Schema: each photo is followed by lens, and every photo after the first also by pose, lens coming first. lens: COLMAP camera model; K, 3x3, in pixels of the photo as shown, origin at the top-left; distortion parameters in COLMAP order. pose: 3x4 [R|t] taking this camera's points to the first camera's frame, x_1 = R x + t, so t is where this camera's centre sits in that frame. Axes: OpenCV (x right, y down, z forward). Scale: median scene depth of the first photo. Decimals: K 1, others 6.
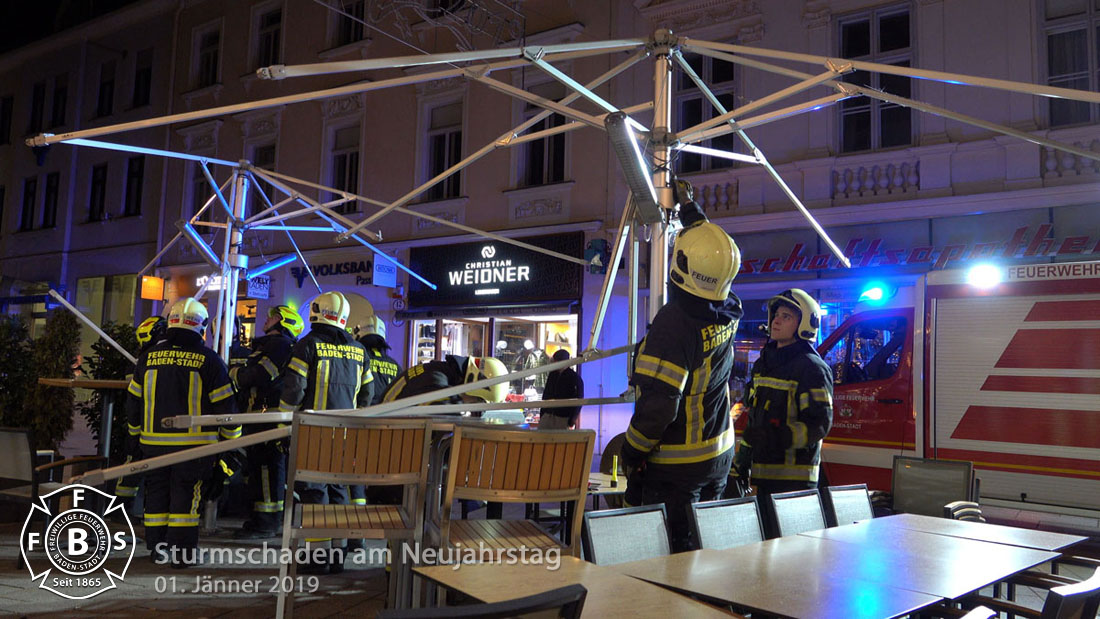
lens RADIAL K [[841.2, 0, 550.0], [0, 841.2, 309.5], [0, 0, 1]] dist [-0.003222, 0.000488]
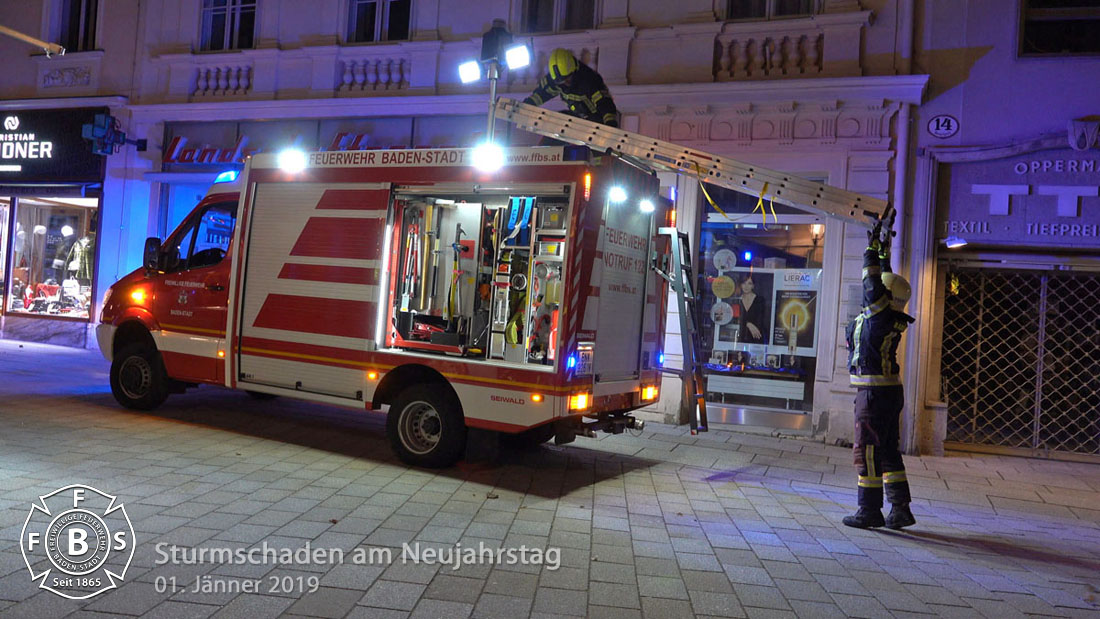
lens RADIAL K [[841.2, 0, 550.0], [0, 841.2, 309.5], [0, 0, 1]] dist [-0.003222, 0.000488]
pose [[0.970397, 0.036778, 0.238700, 0.350657], [-0.060441, 0.993869, 0.092583, 0.013608], [-0.233832, -0.104270, 0.966670, -0.012930]]
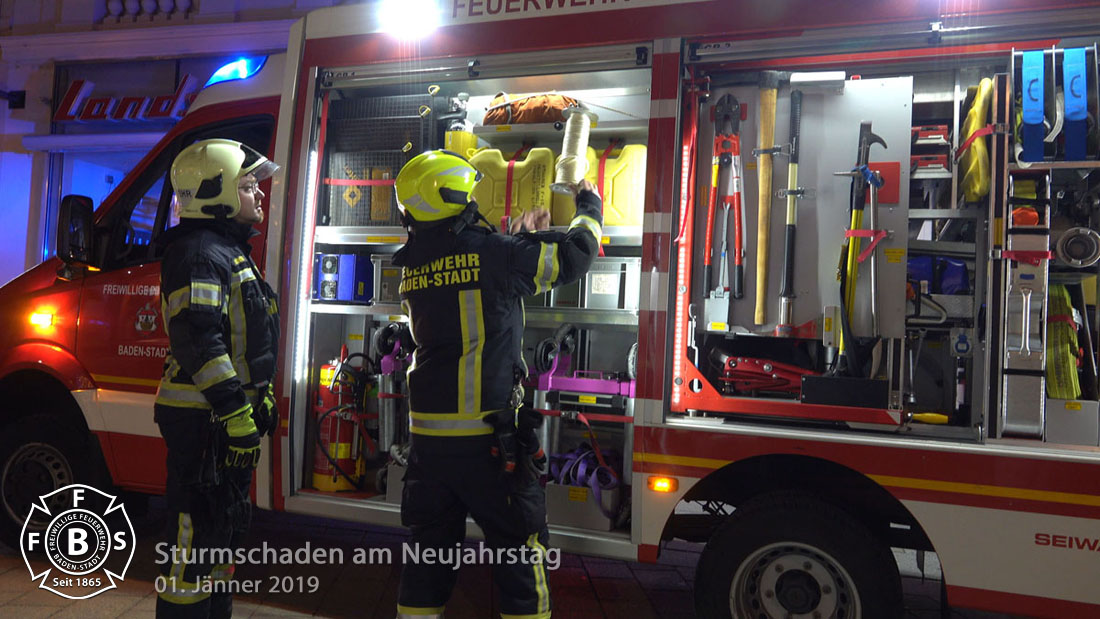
lens RADIAL K [[840.4, 0, 550.0], [0, 840.4, 309.5], [0, 0, 1]] dist [0.007572, 0.004092]
pose [[0.932092, 0.019431, 0.361700, 0.258733], [-0.042298, 0.997567, 0.055411, 0.053718], [-0.359744, -0.066947, 0.930646, 0.330785]]
